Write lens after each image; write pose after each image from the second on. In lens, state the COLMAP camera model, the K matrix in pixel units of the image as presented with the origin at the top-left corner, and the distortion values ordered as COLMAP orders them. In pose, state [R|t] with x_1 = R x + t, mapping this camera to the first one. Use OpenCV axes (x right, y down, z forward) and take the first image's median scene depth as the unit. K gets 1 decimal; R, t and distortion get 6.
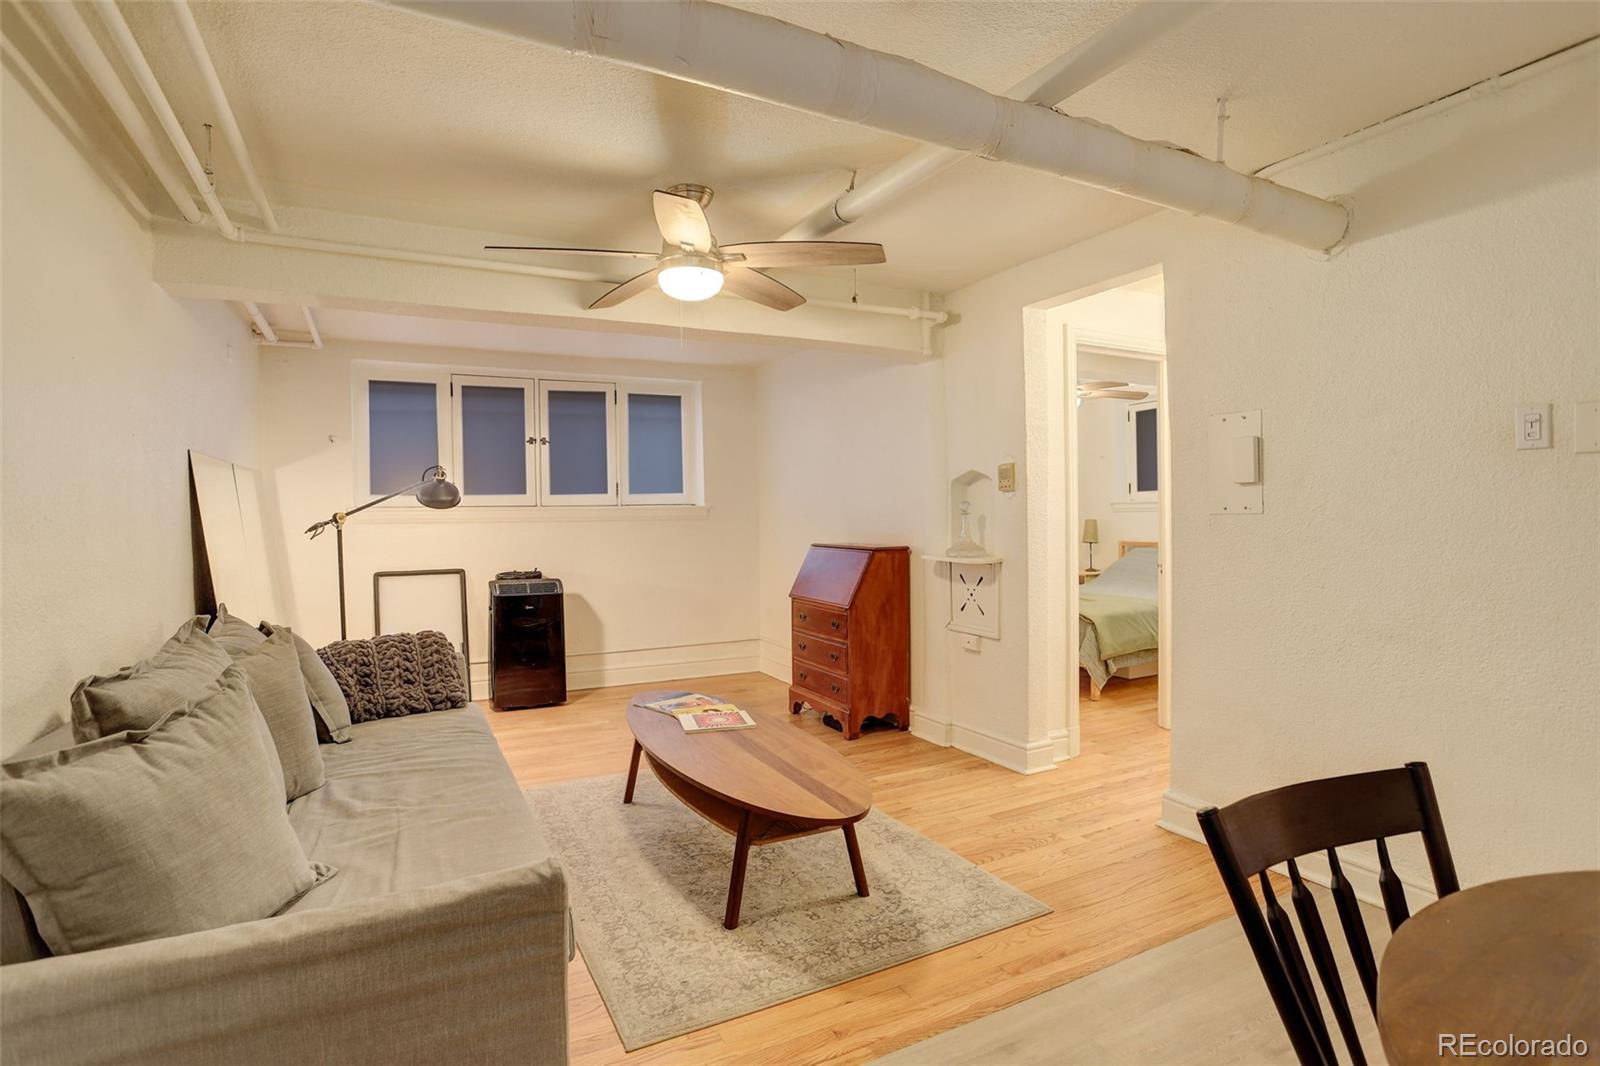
lens RADIAL K [[796.5, 0, 787.6], [0, 796.5, 531.6], [0, 0, 1]] dist [-0.078740, 0.047549]
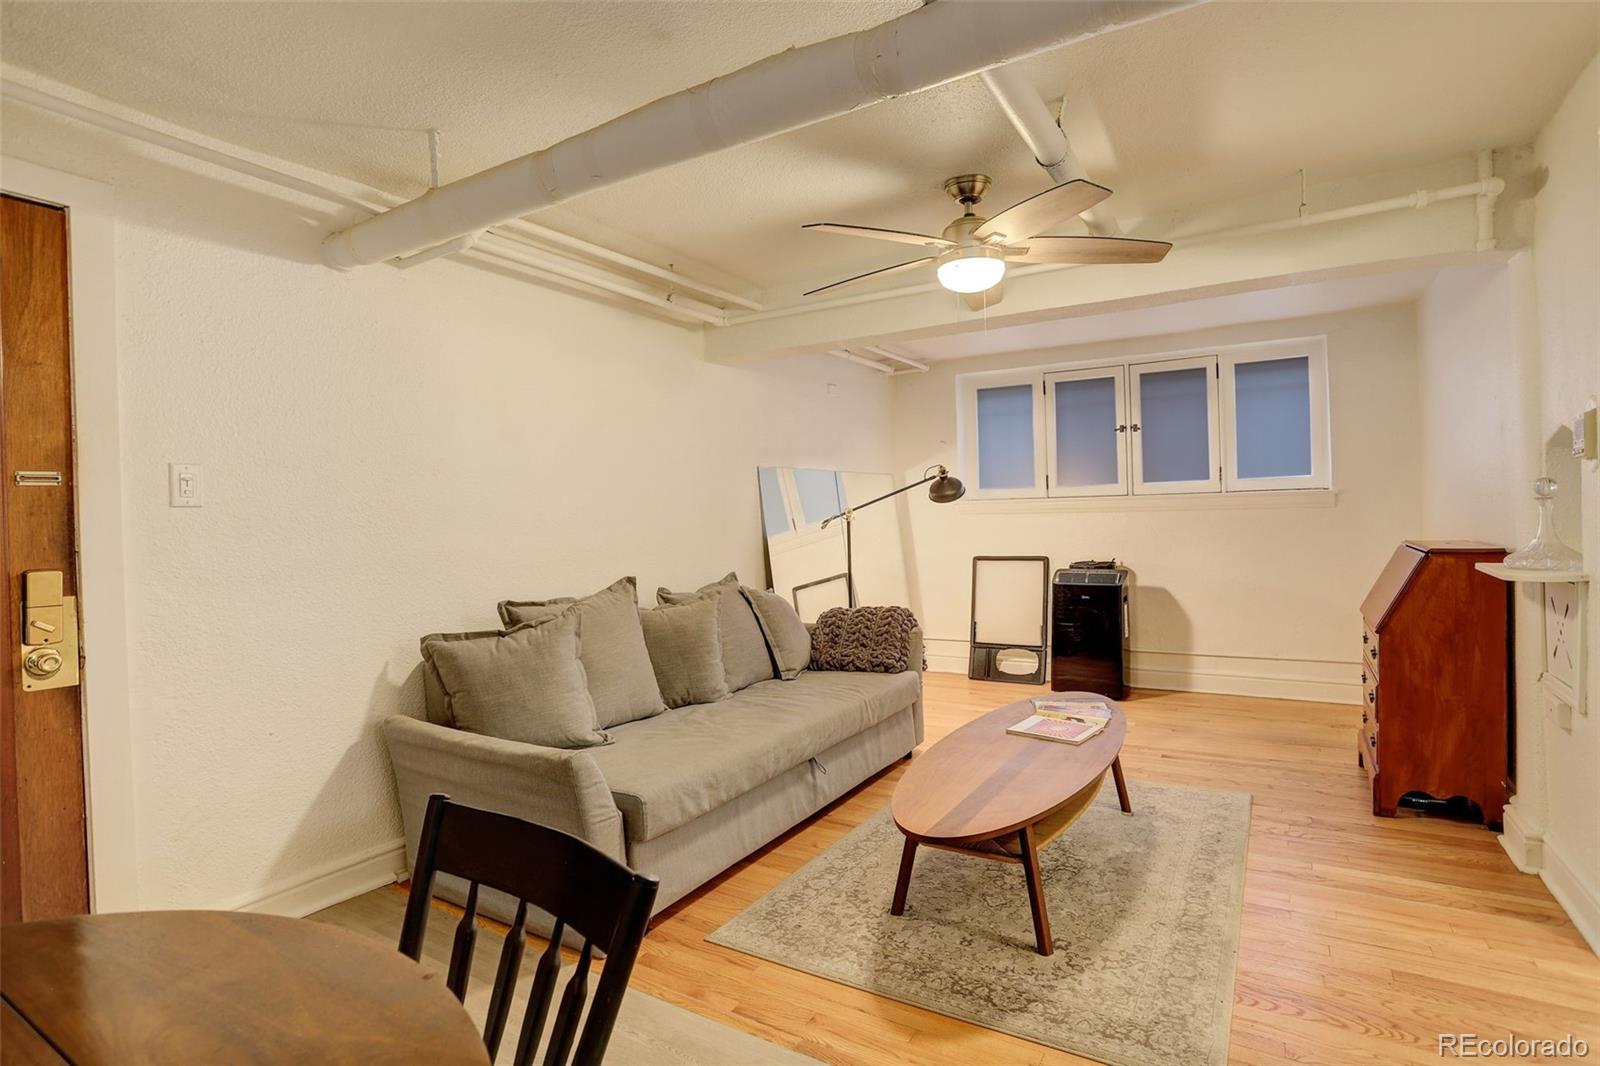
lens RADIAL K [[798.8, 0, 802.8], [0, 798.8, 523.7], [0, 0, 1]] dist [-0.069317, 0.031829]
pose [[0.526905, 0.006562, -0.849899, 0.386494], [0.001857, 0.999959, 0.008872, -0.008107], [0.849922, -0.006253, 0.526871, 0.186708]]
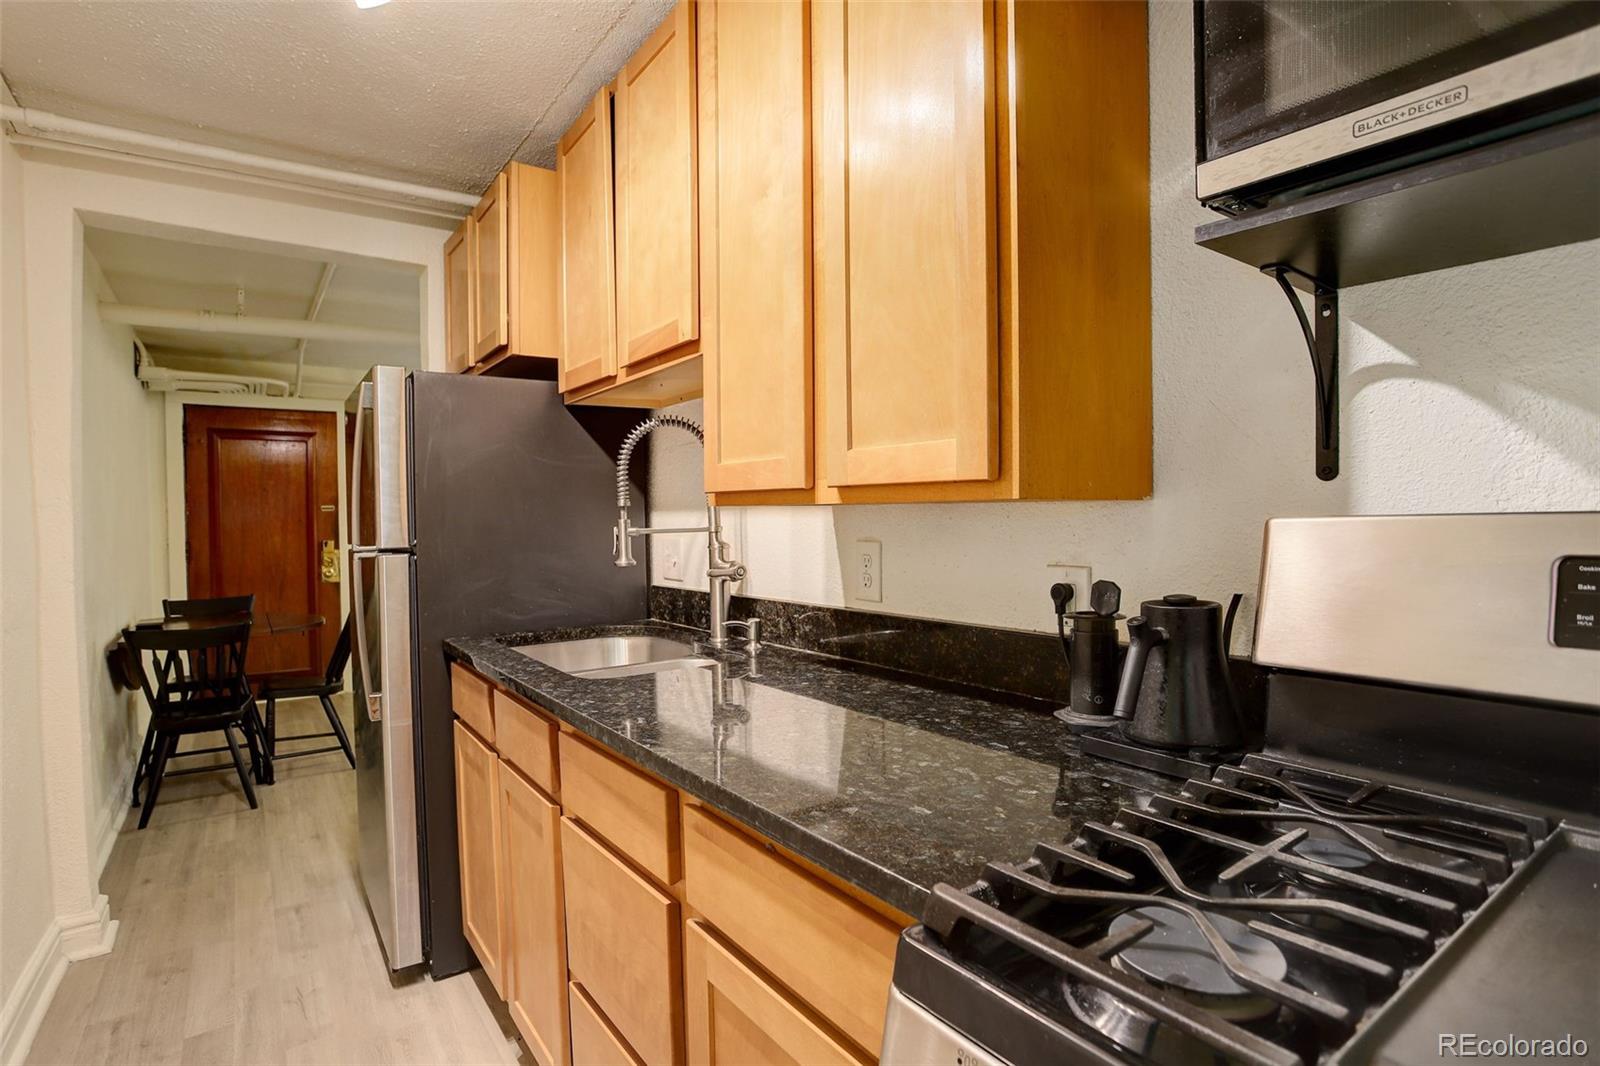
lens RADIAL K [[796.5, 0, 787.6], [0, 796.5, 531.6], [0, 0, 1]] dist [-0.078740, 0.047549]
pose [[0.133524, 0.037539, -0.990334, 1.127497], [-0.003504, 0.999294, 0.037407, -0.042028], [0.991039, -0.001524, 0.133561, 0.614852]]
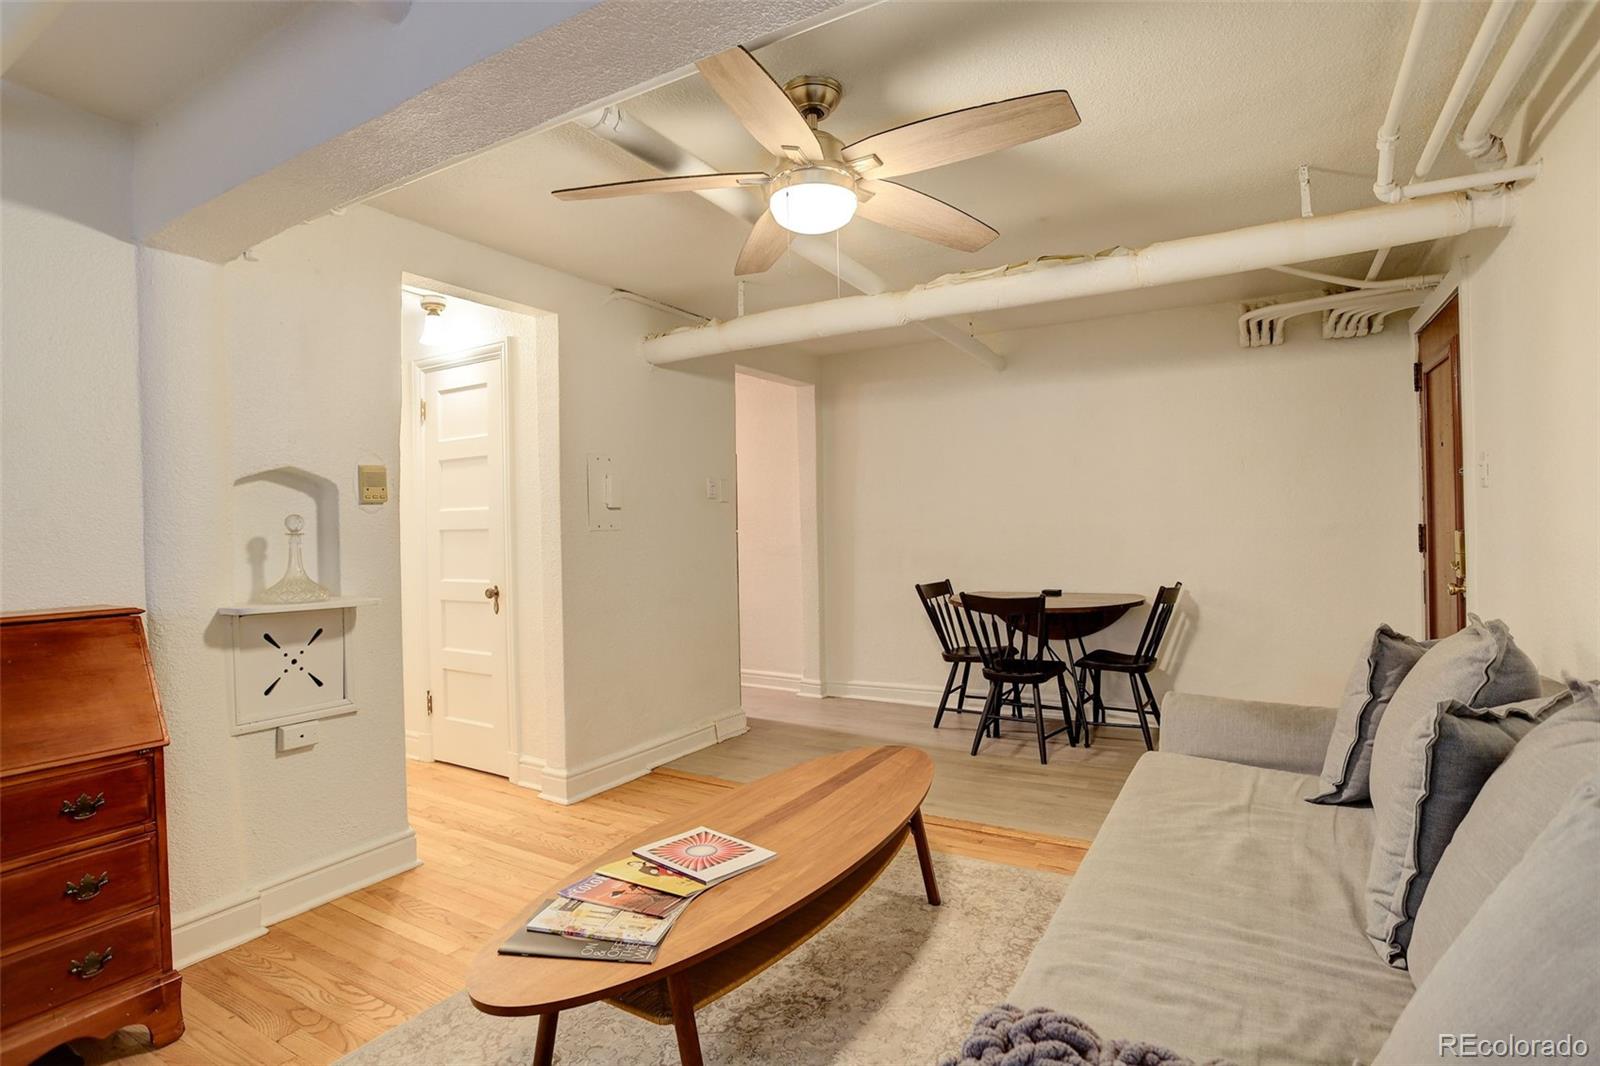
lens RADIAL K [[796.5, 0, 787.6], [0, 796.5, 531.6], [0, 0, 1]] dist [-0.078740, 0.047549]
pose [[-0.530387, 0.021259, 0.847489, -0.464614], [0.046915, 0.998890, 0.004305, -0.008100], [-0.846457, 0.042043, -0.530795, 0.901729]]
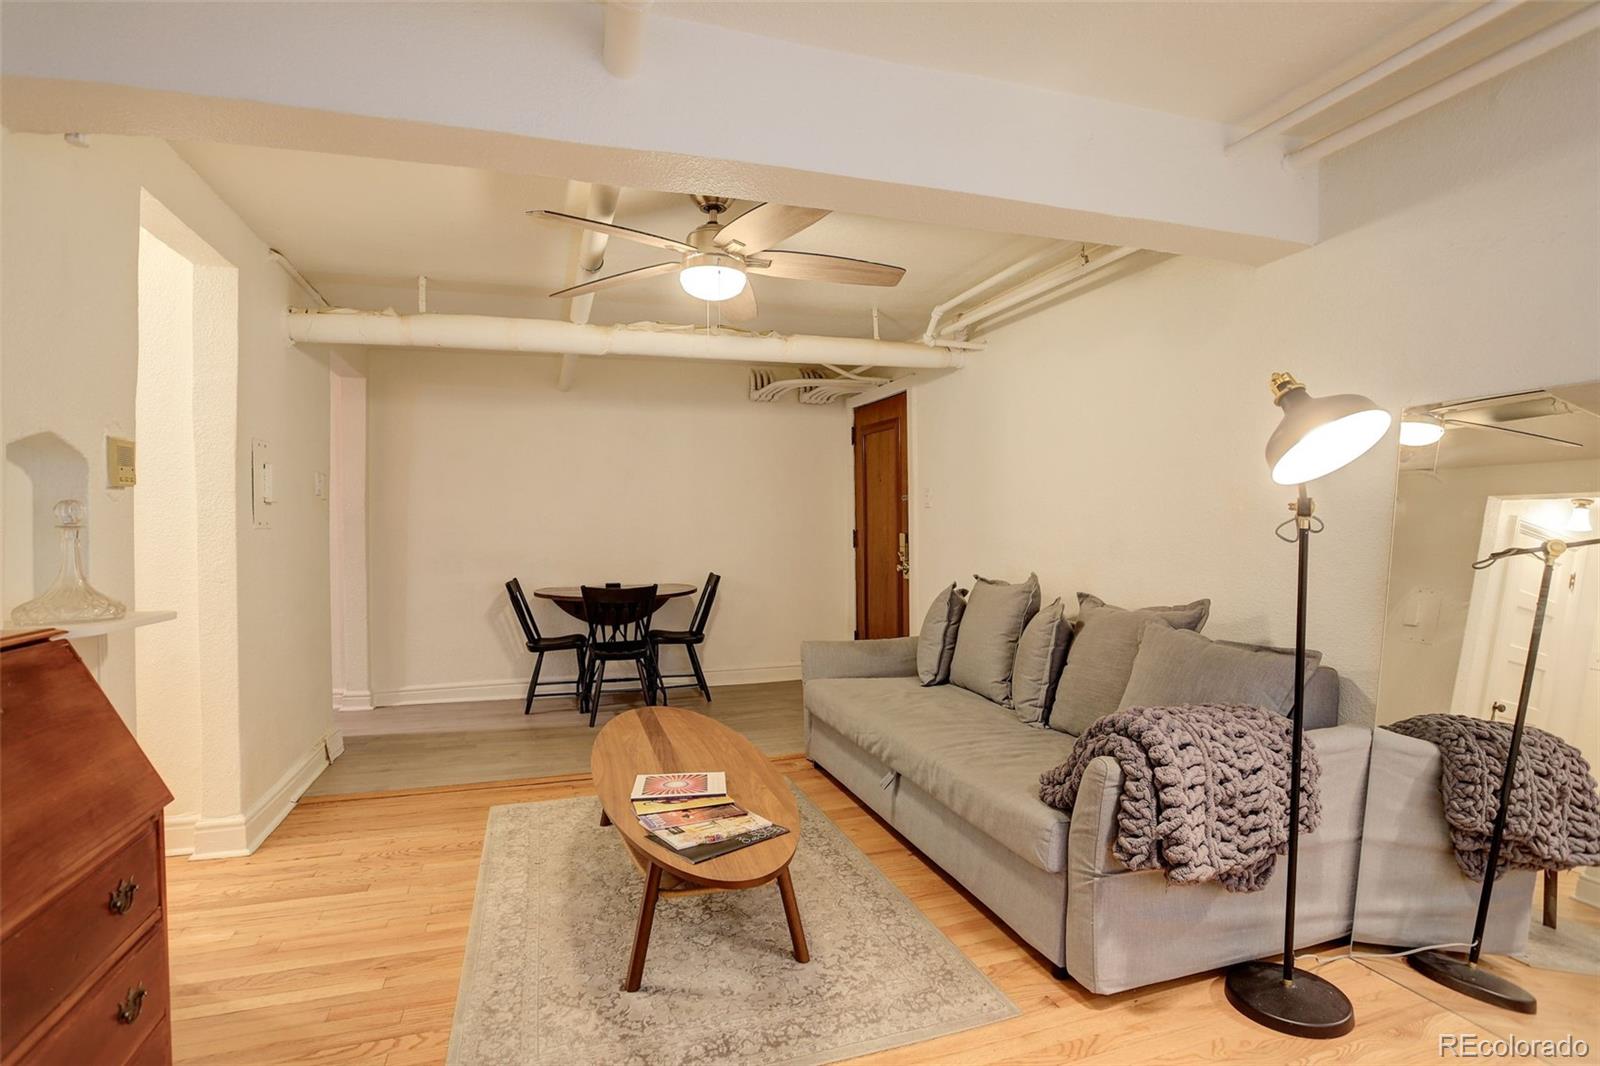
lens RADIAL K [[796.5, 0, 787.6], [0, 796.5, 531.6], [0, 0, 1]] dist [-0.078740, 0.047549]
pose [[-0.985069, 0.022410, 0.170698, -0.236693], [0.027825, 0.999180, 0.029397, -0.019832], [-0.169899, 0.033708, -0.984885, 1.237385]]
